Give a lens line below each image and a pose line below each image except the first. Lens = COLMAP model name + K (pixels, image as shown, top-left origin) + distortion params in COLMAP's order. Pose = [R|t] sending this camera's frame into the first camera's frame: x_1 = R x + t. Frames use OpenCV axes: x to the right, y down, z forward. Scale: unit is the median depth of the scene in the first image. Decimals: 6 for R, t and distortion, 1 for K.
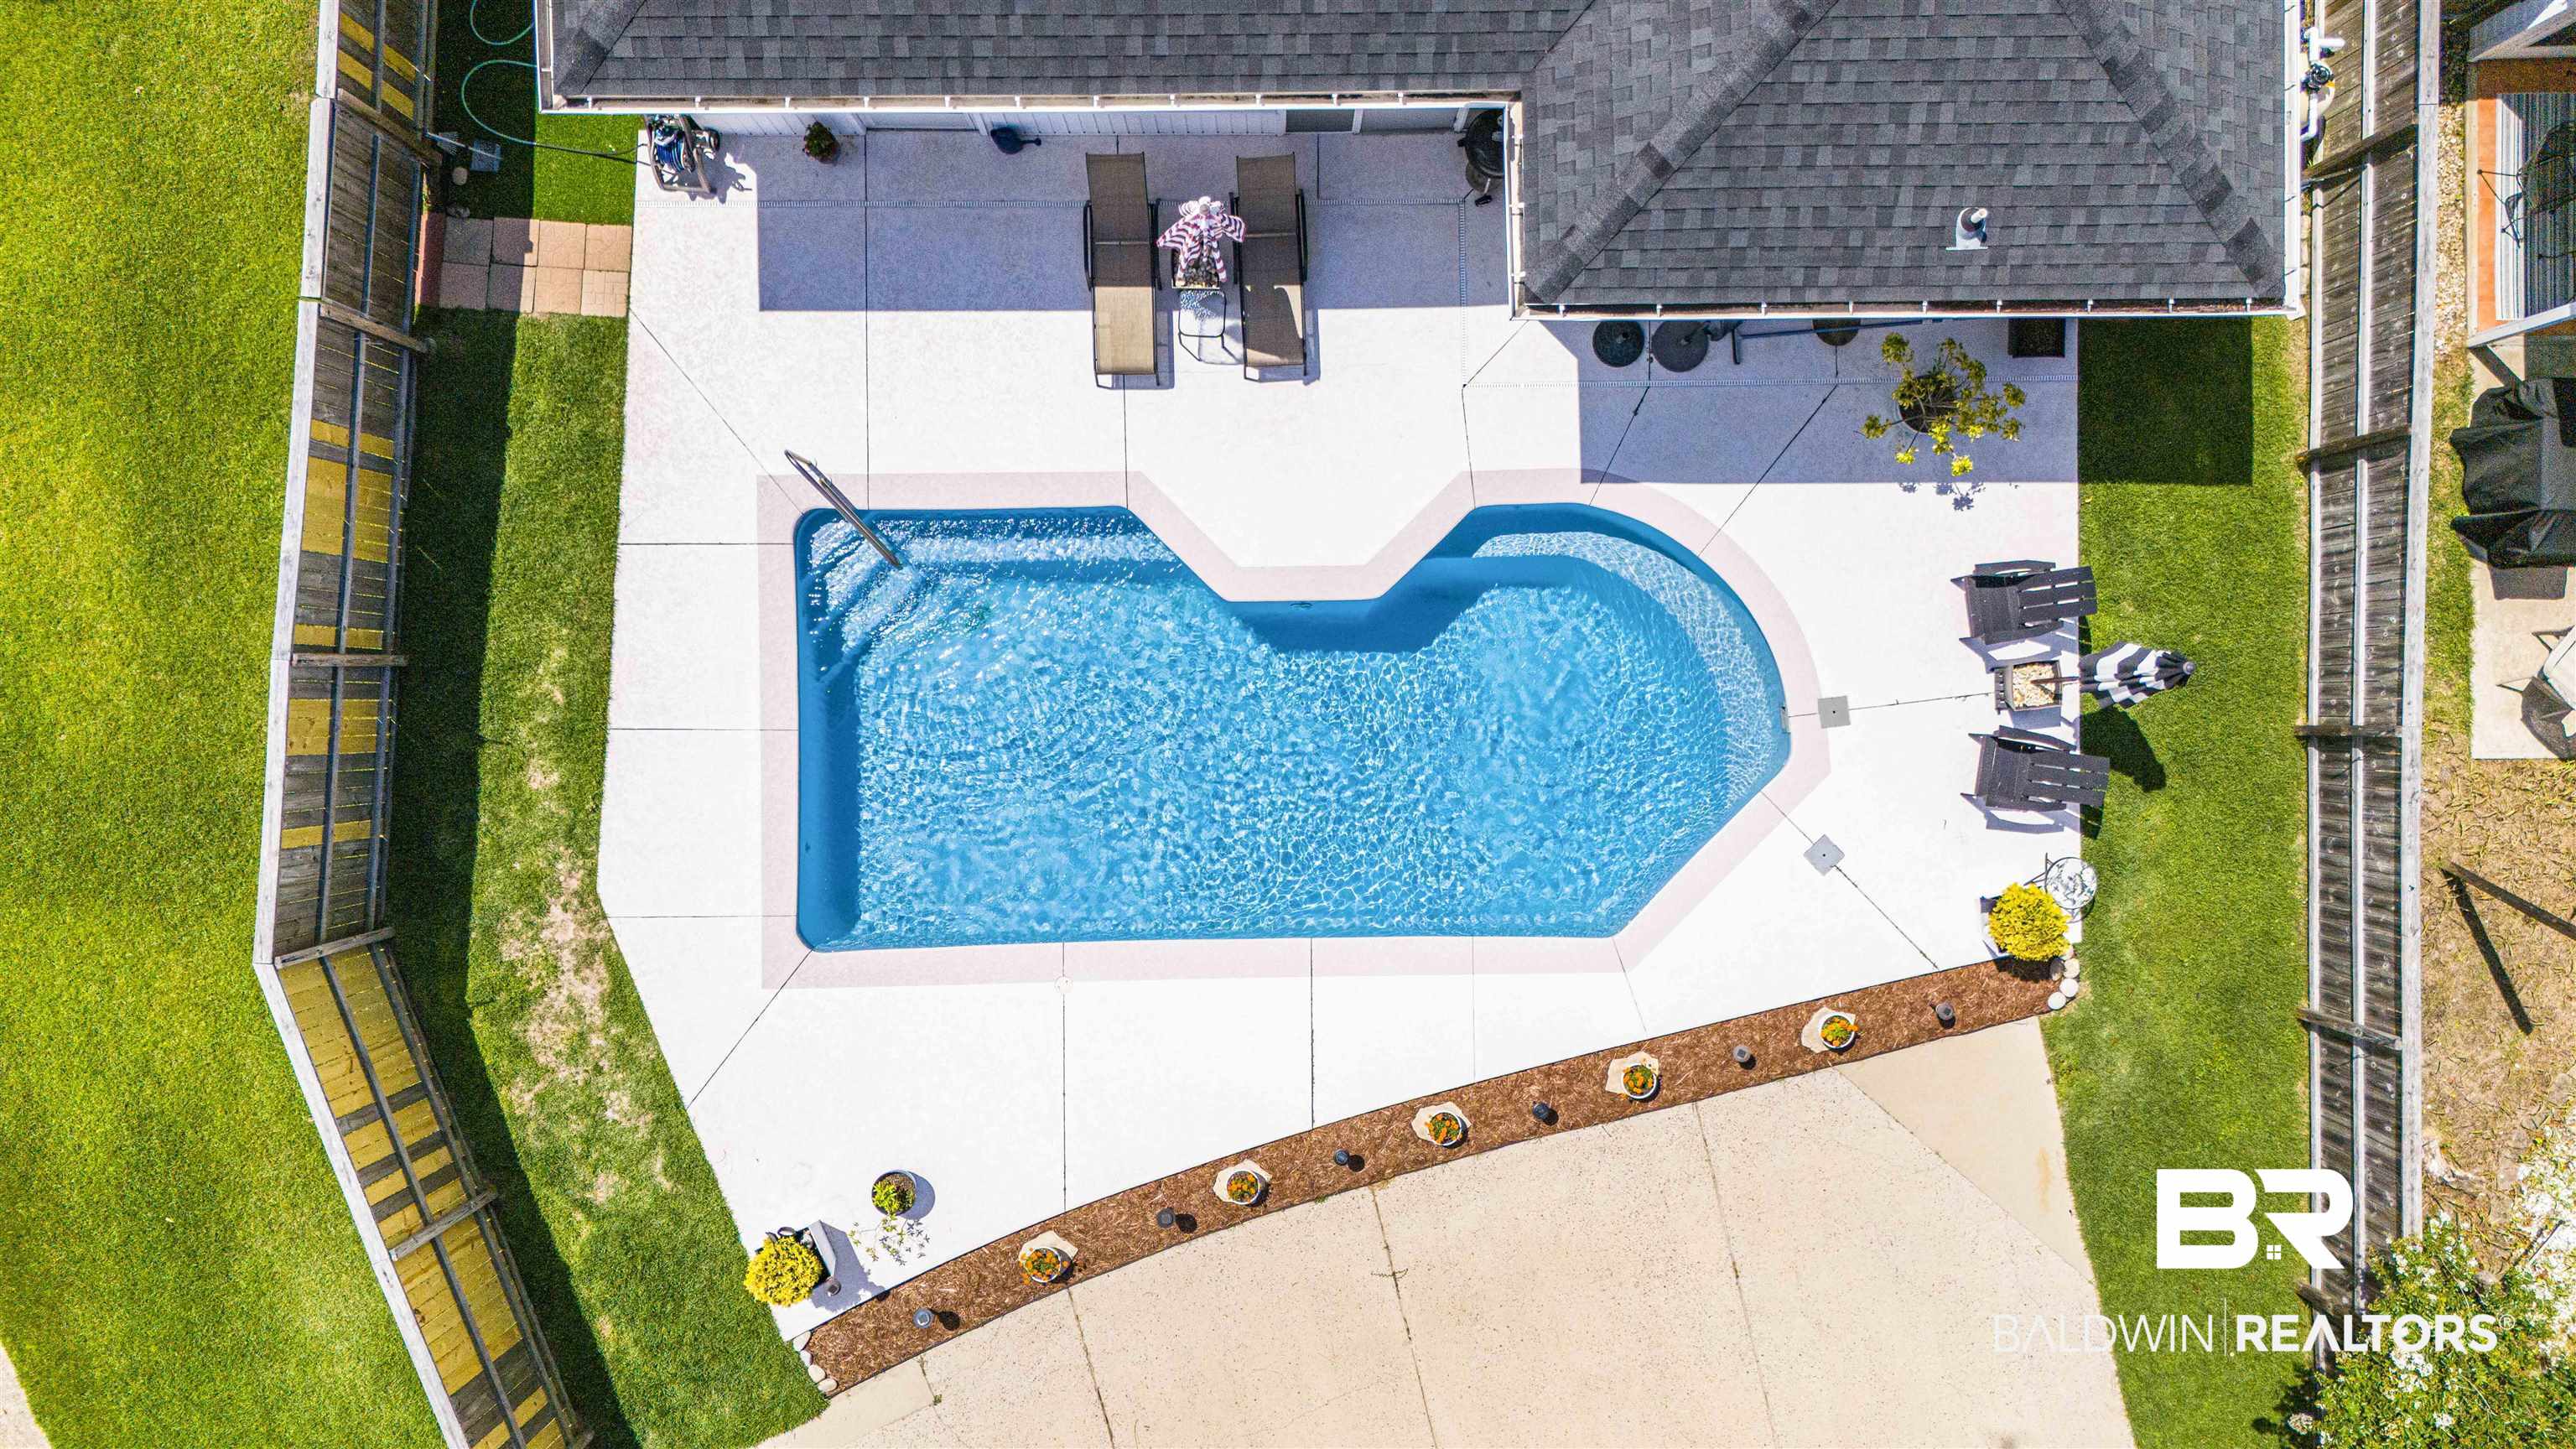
lens RADIAL K [[1905.3, 0, 1293.0], [0, 1905.3, 724.1], [0, 0, 1]] dist [0.047453, -0.022879]
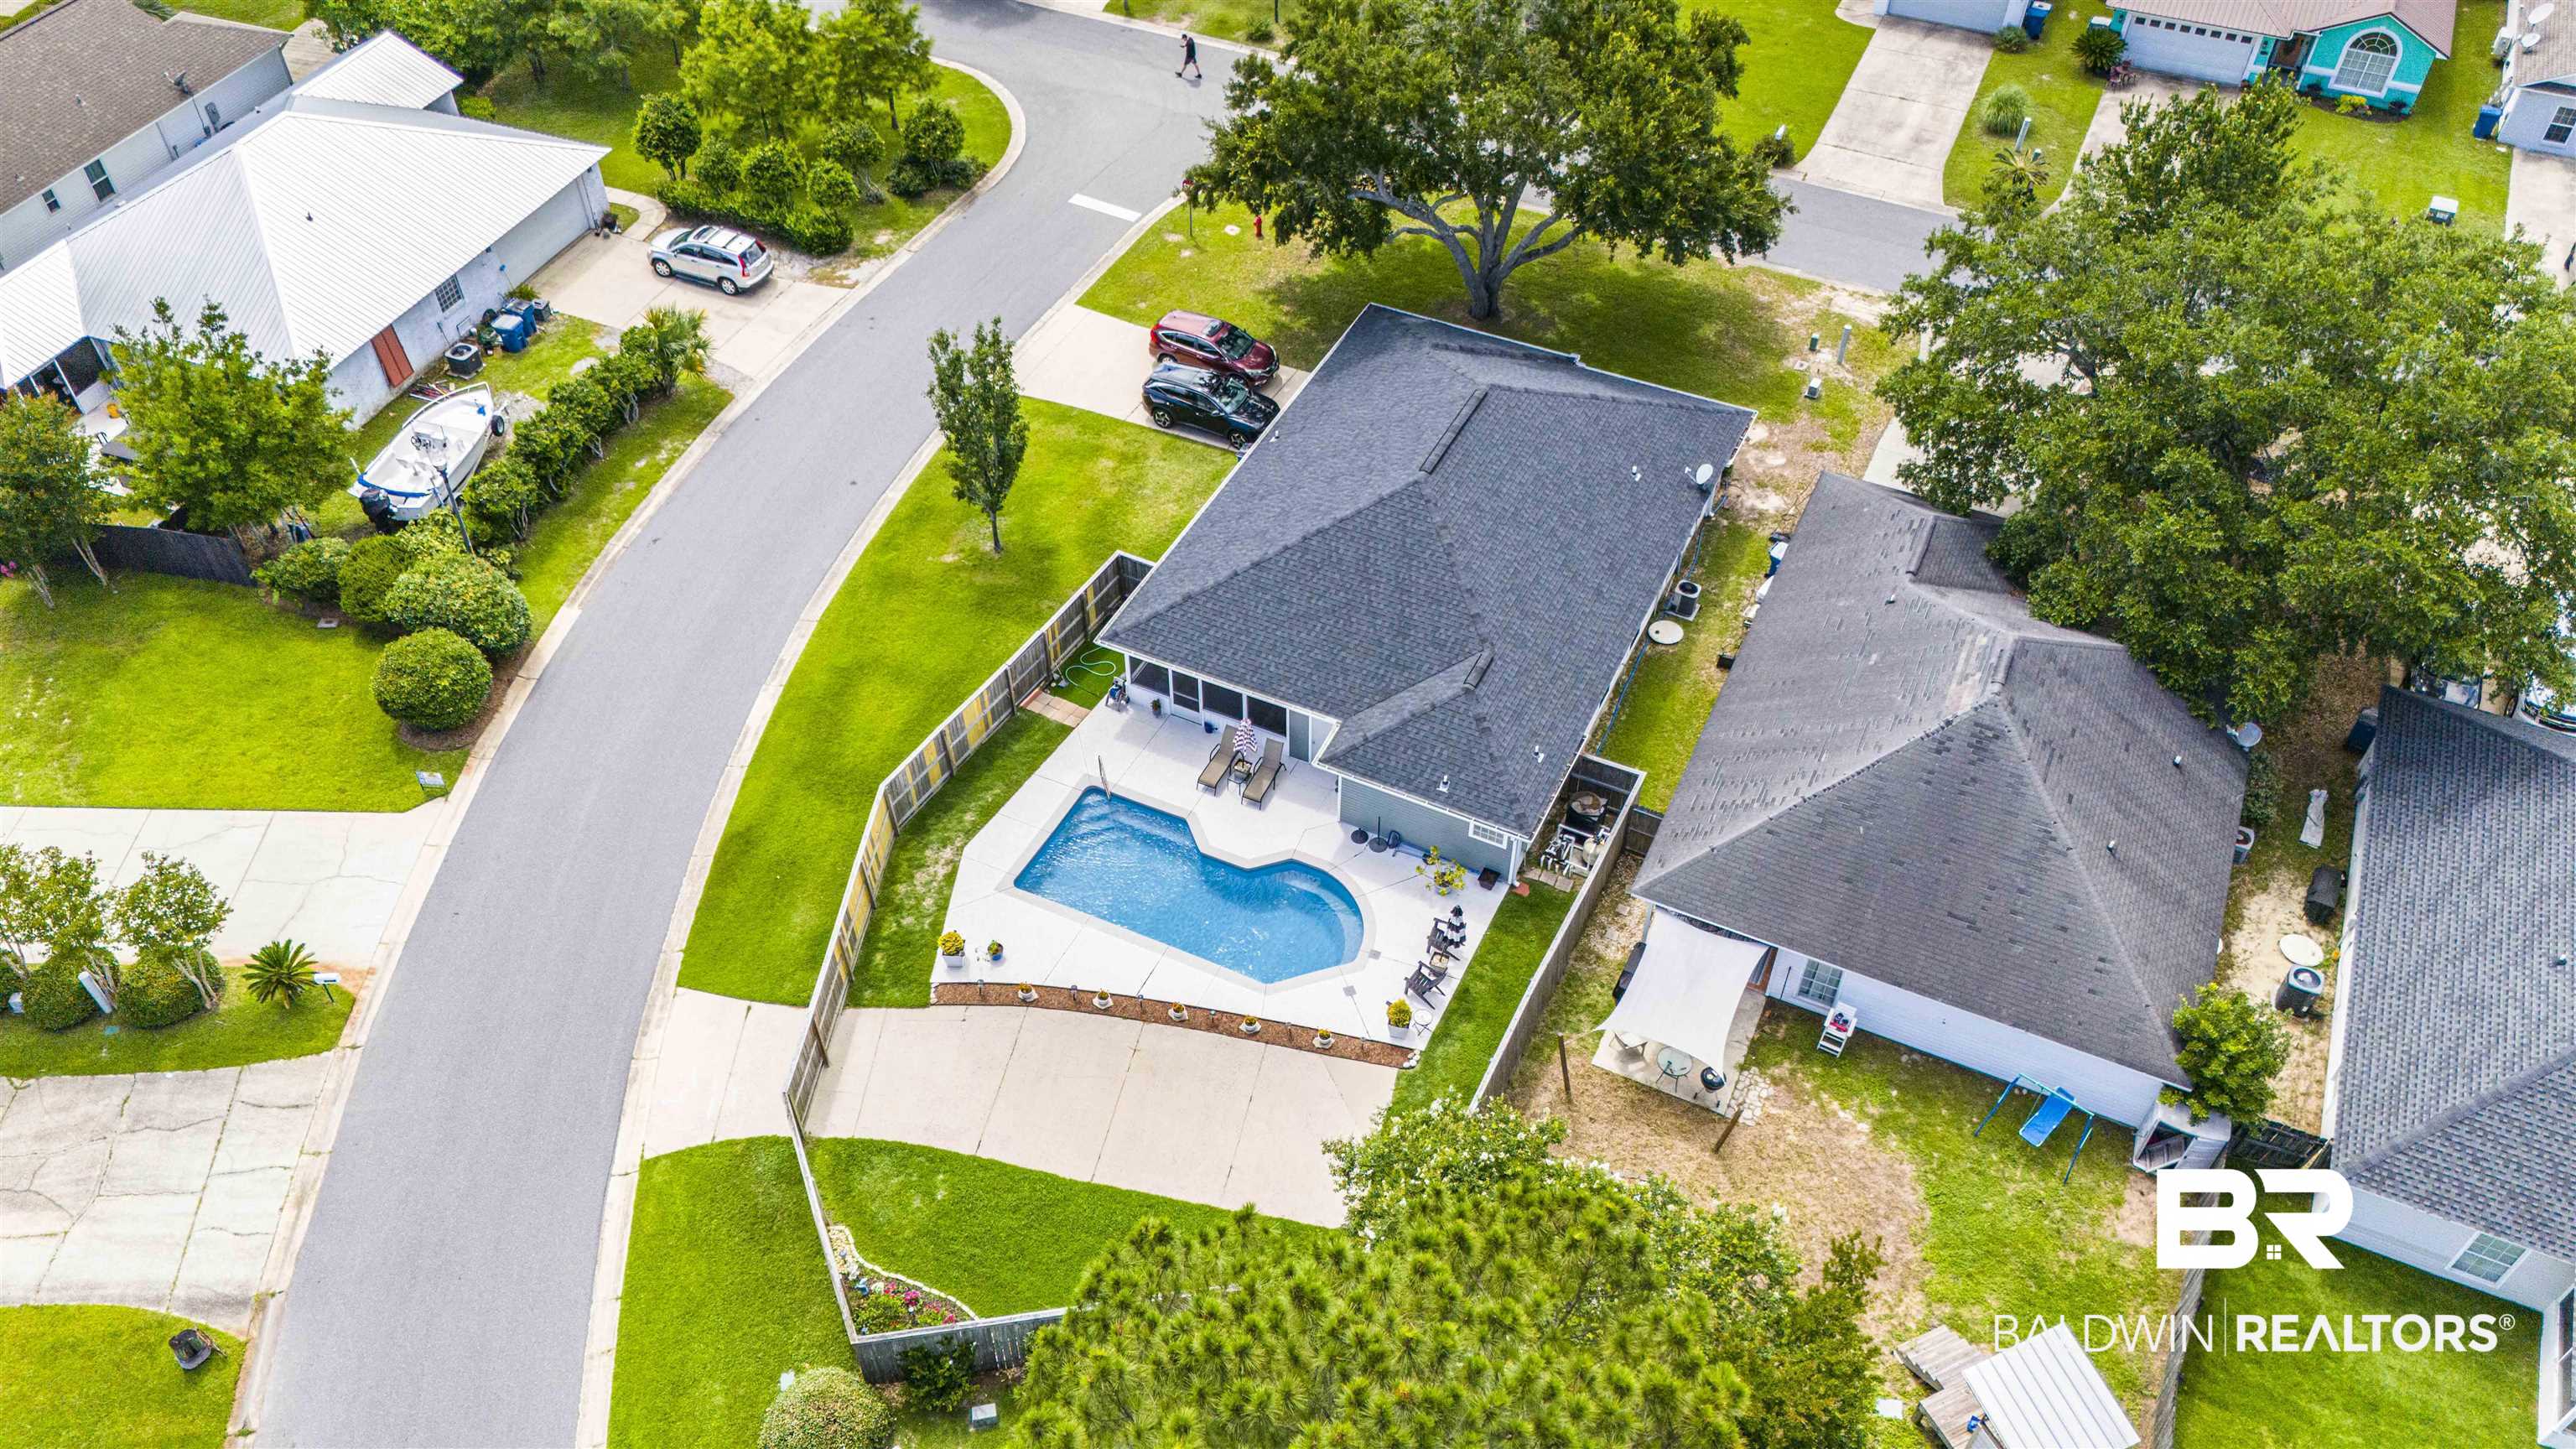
lens RADIAL K [[1895.8, 0, 1294.4], [0, 1895.8, 724.7], [0, 0, 1]] dist [0.080568, -0.082817]
pose [[0.896226, 0.311339, -0.315987, 0.947116], [-0.443593, 0.632580, -0.634876, 1.585685], [0.002225, 0.709162, 0.705042, -1.178868]]
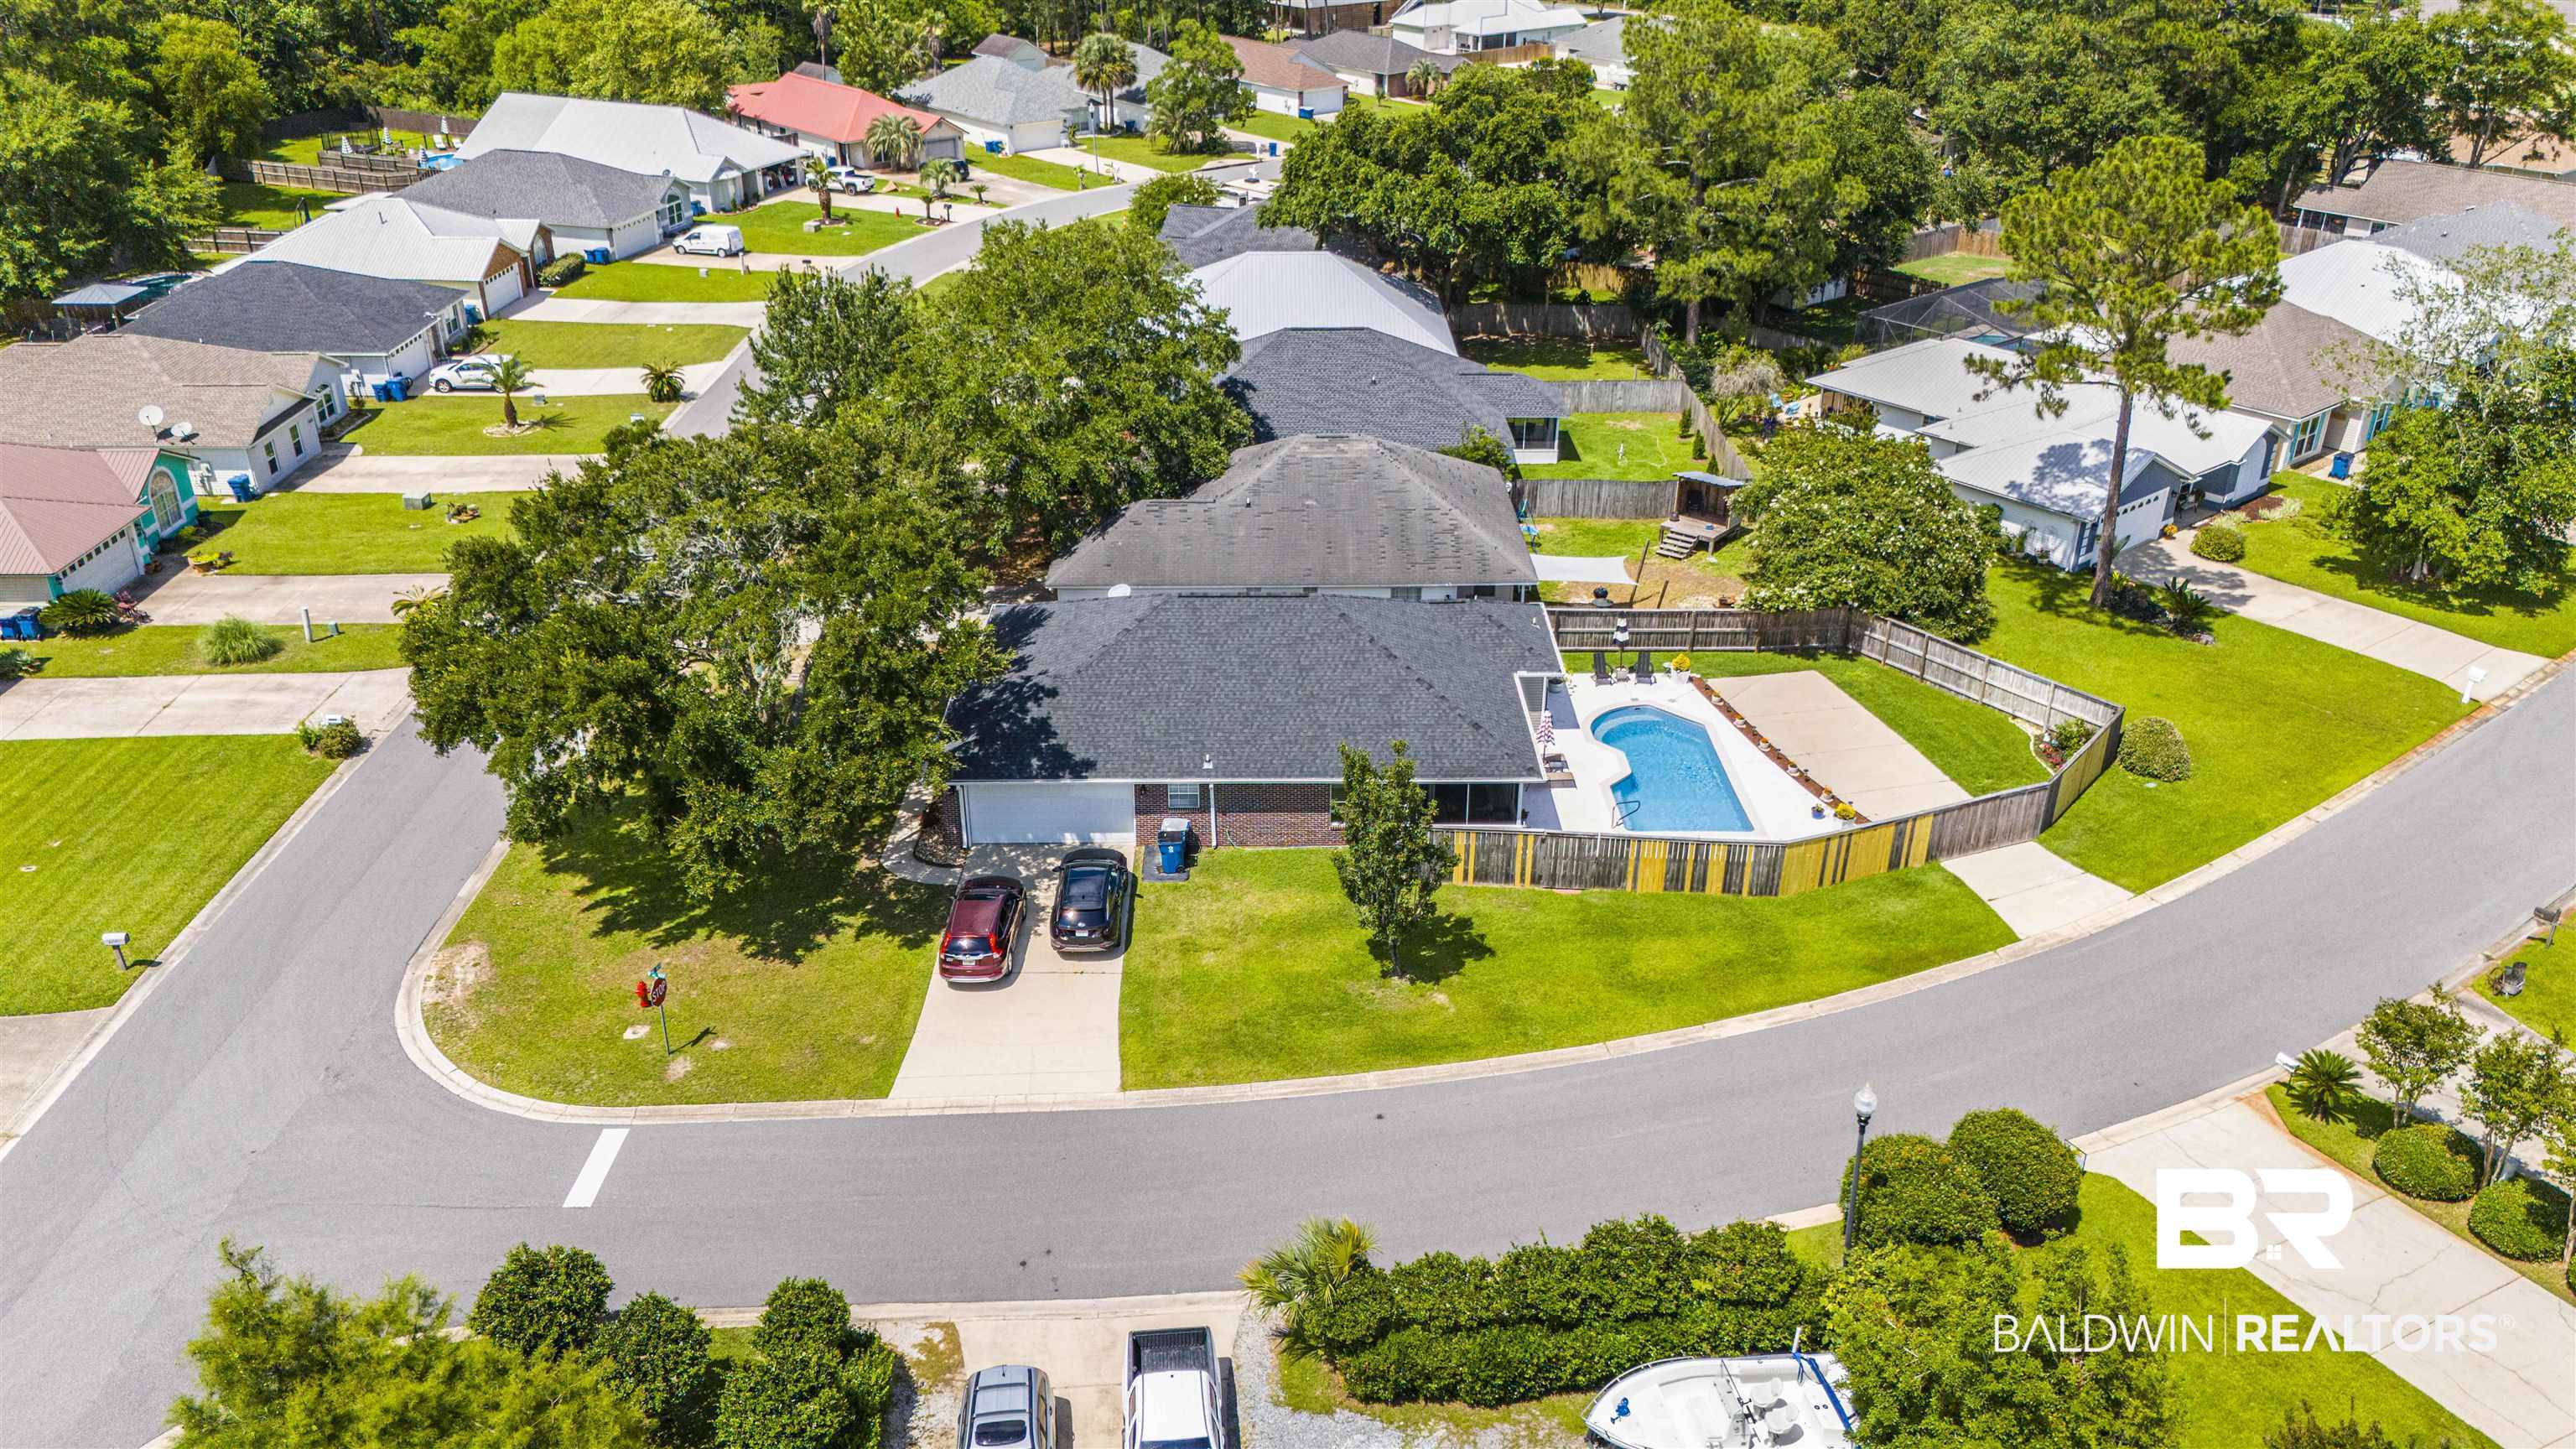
lens RADIAL K [[1895.8, 0, 1294.4], [0, 1895.8, 724.7], [0, 0, 1]] dist [0.080568, -0.082817]
pose [[-0.003463, -0.459263, 0.888294, -3.205350], [0.999993, -0.000188, 0.003801, -0.720145], [-0.001579, 0.888301, 0.459260, -0.741635]]
